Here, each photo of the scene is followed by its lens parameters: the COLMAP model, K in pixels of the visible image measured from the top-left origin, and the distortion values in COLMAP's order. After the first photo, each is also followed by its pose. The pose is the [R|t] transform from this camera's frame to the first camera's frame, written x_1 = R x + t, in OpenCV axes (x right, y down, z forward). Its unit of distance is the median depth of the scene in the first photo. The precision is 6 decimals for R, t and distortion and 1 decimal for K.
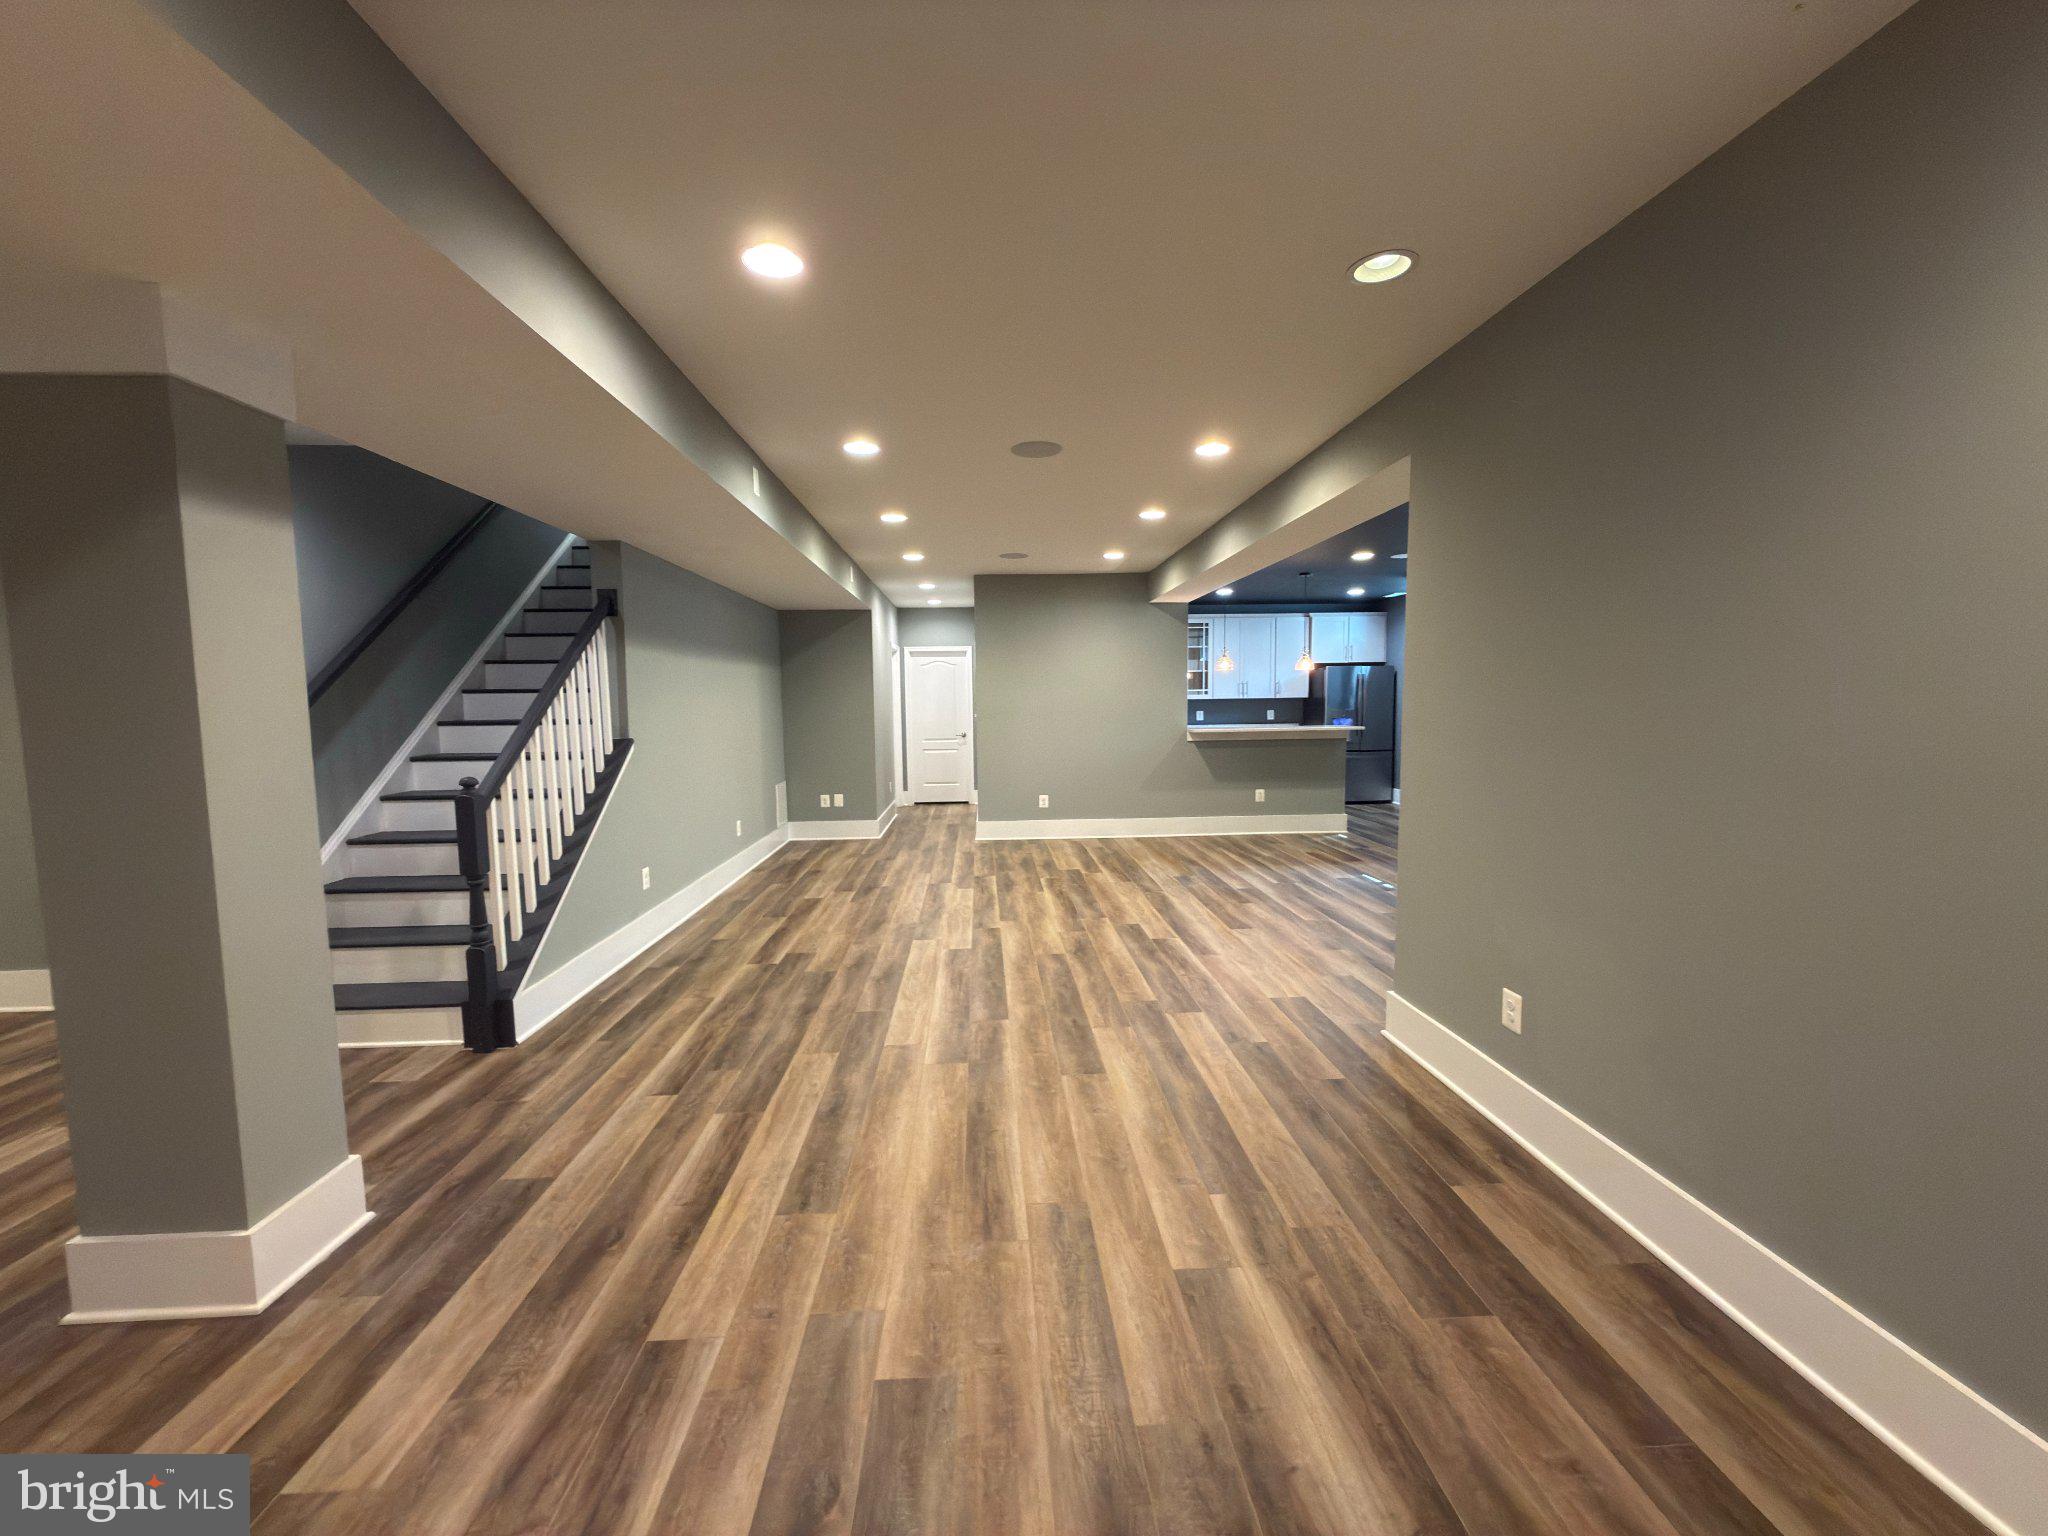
lens RADIAL K [[816.8, 0, 1025.7], [0, 816.8, 768.5], [0, 0, 1]] dist [-0.000725, -0.000077]
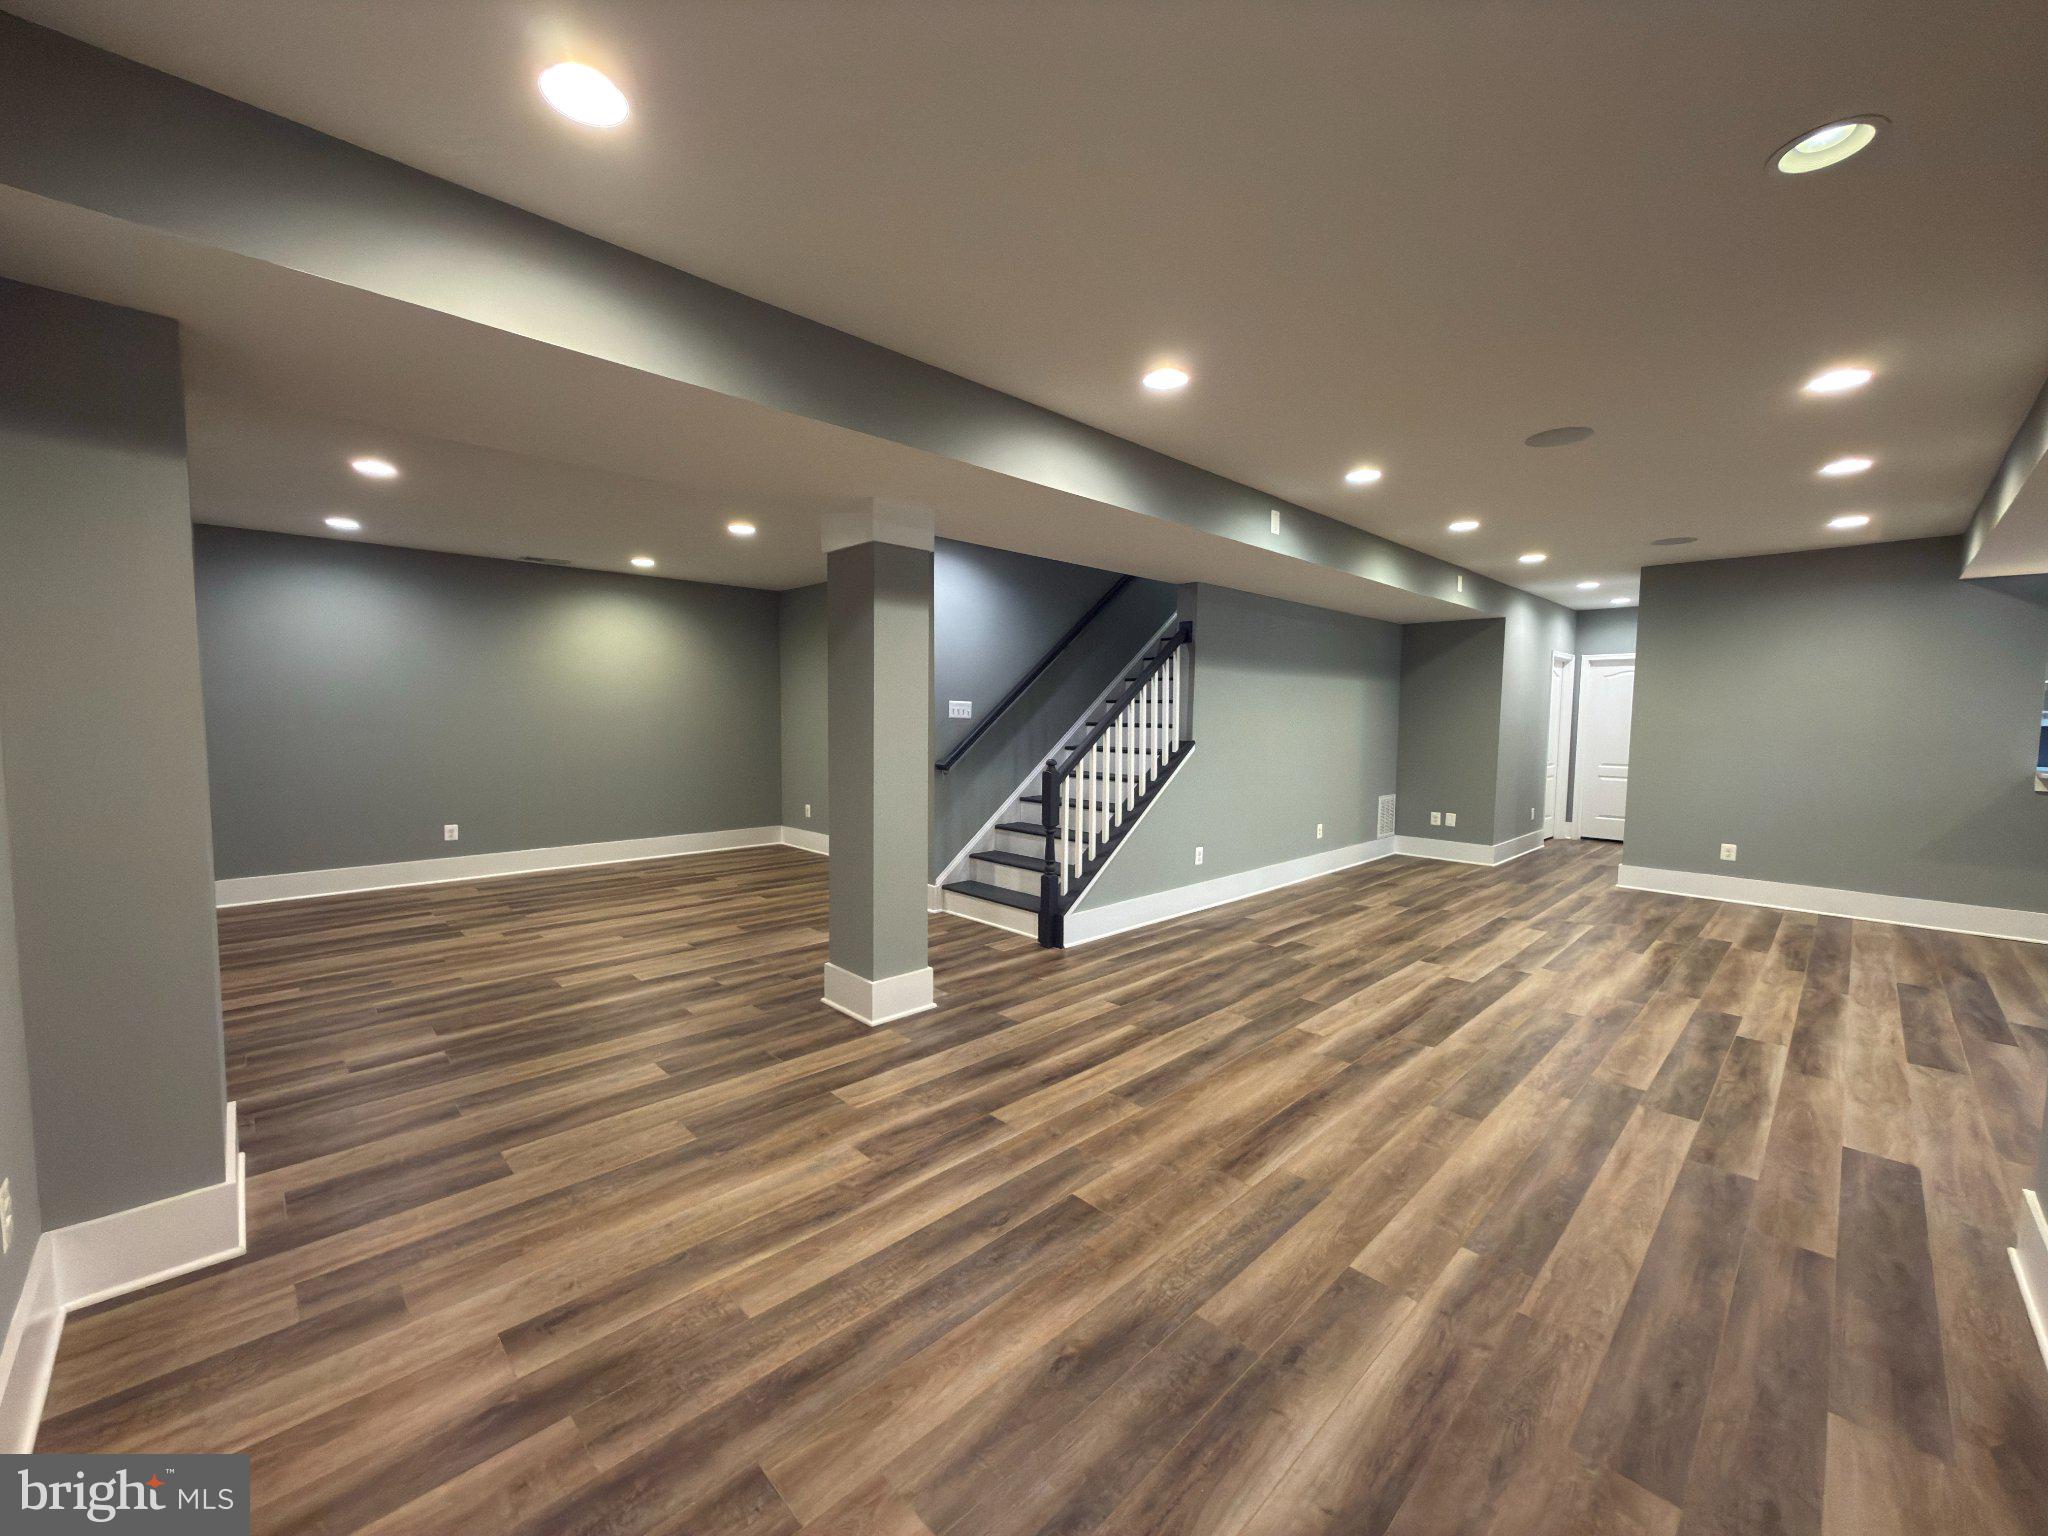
lens RADIAL K [[816.8, 0, 1025.7], [0, 816.8, 768.5], [0, 0, 1]] dist [-0.000725, -0.000077]
pose [[0.658272, 0.070854, -0.749438, 0.384773], [-0.082282, 0.996368, 0.021927, -0.001613], [0.748270, 0.047232, 0.661711, -0.011705]]
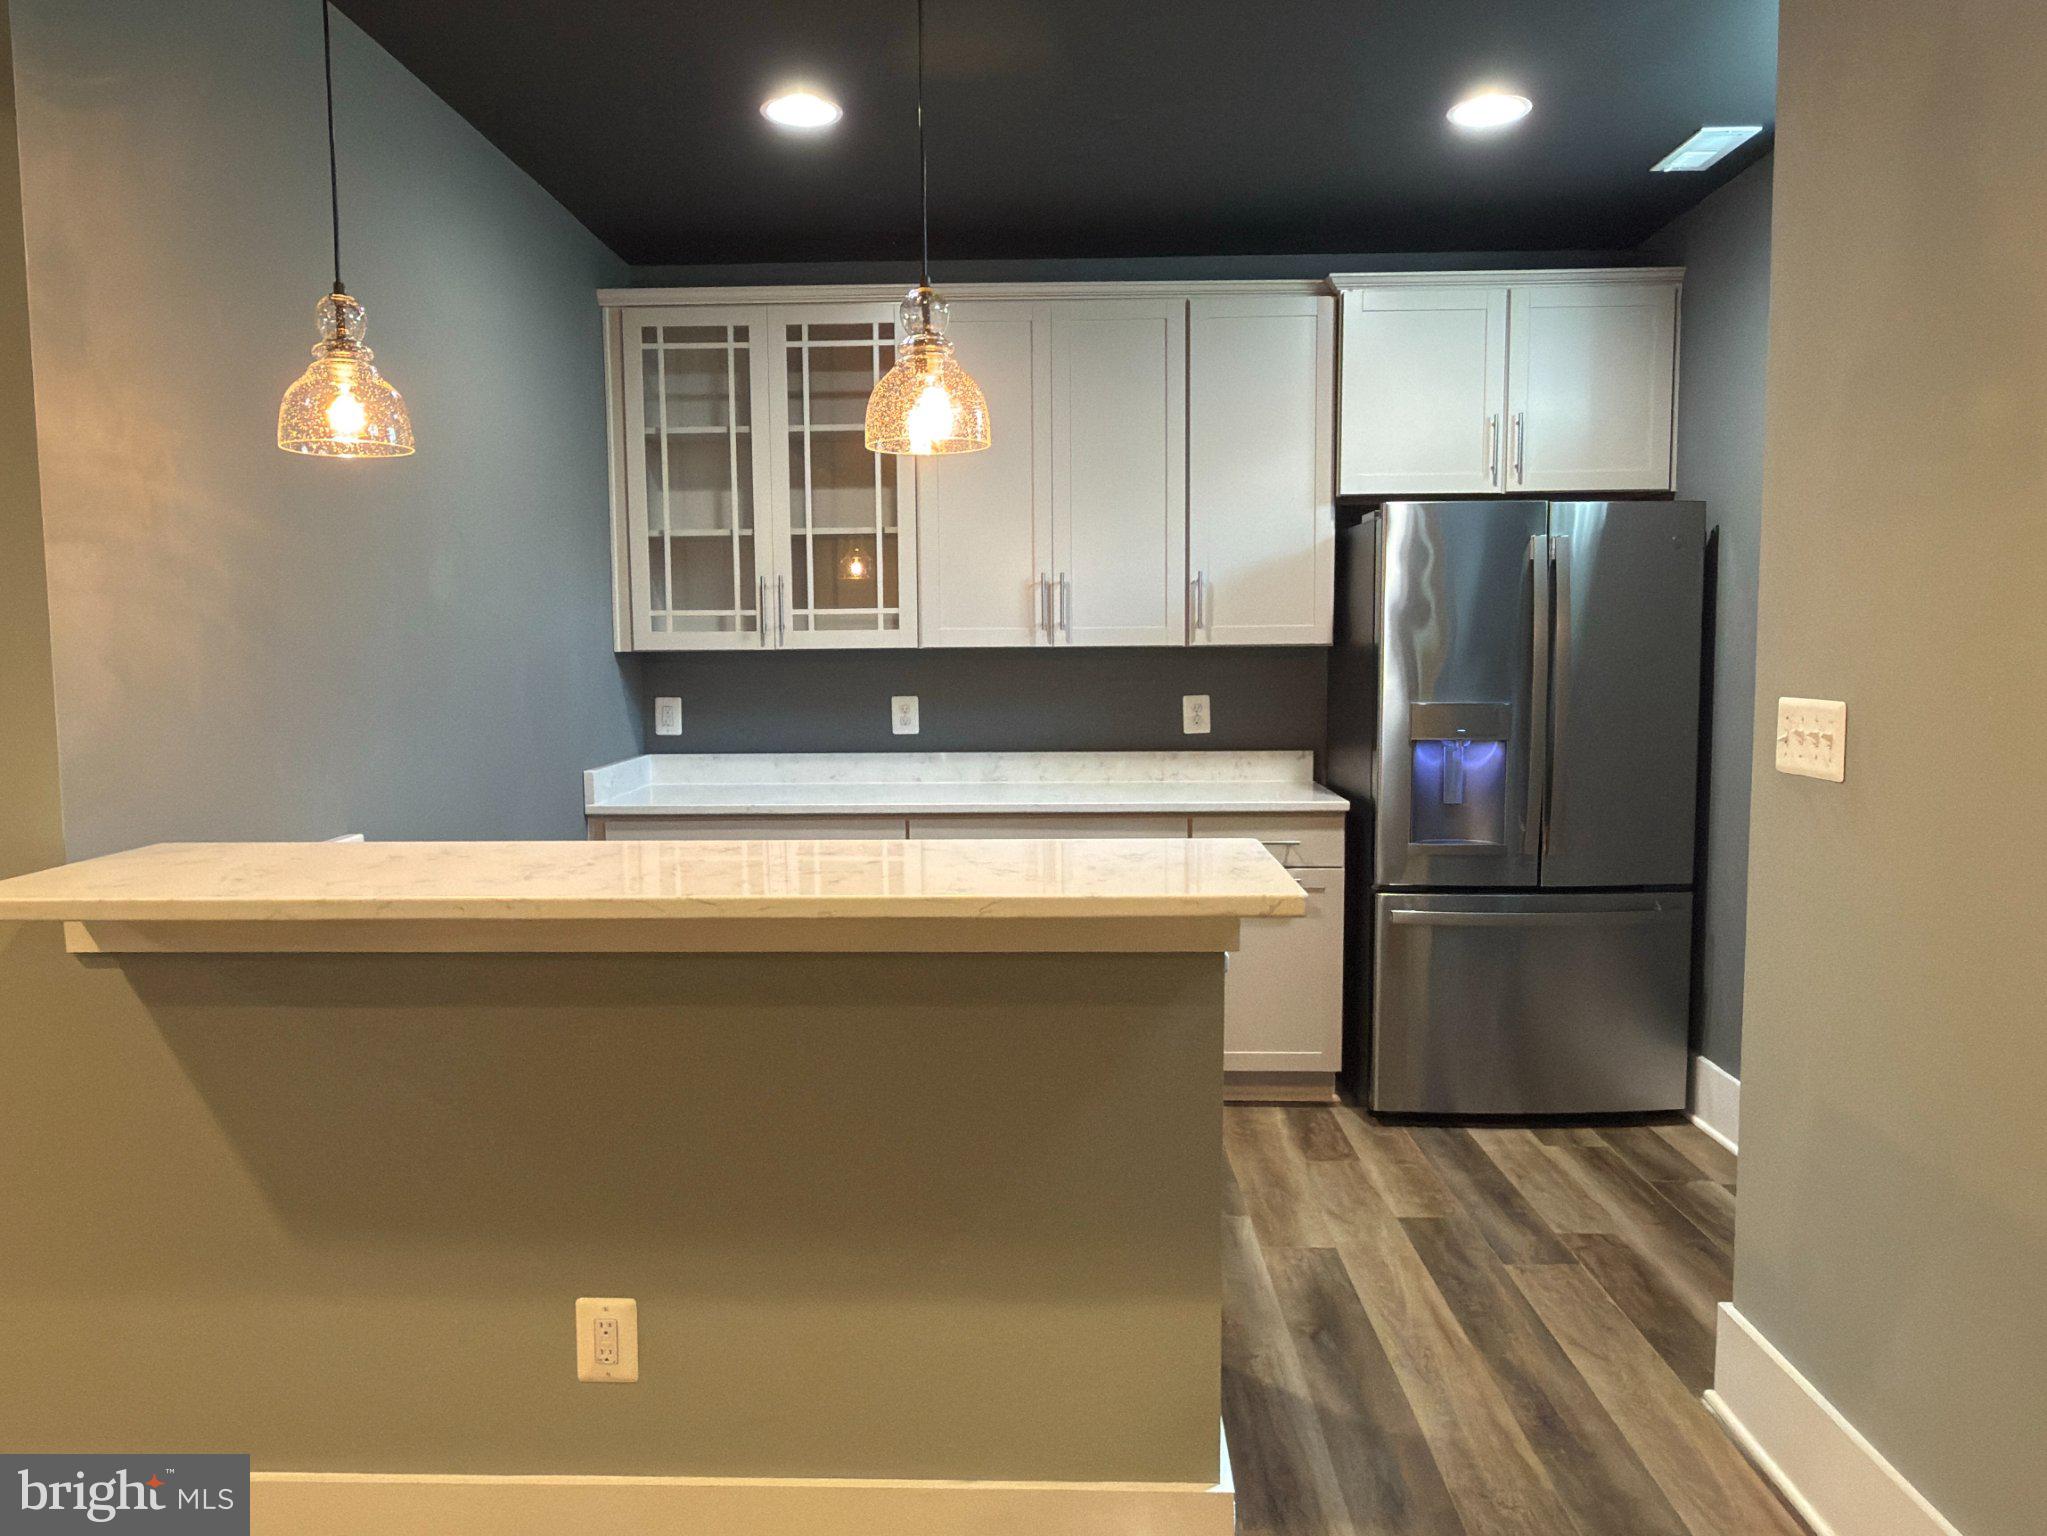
lens RADIAL K [[1438.6, 0, 1016.0], [0, 1438.6, 767.9], [0, 0, 1]] dist [0.000653, 0.002244]
pose [[0.996662, 0.011450, -0.080832, 0.934592], [-0.011158, 0.999930, 0.004060, -0.168347], [0.080873, -0.003144, 0.996719, 1.878370]]
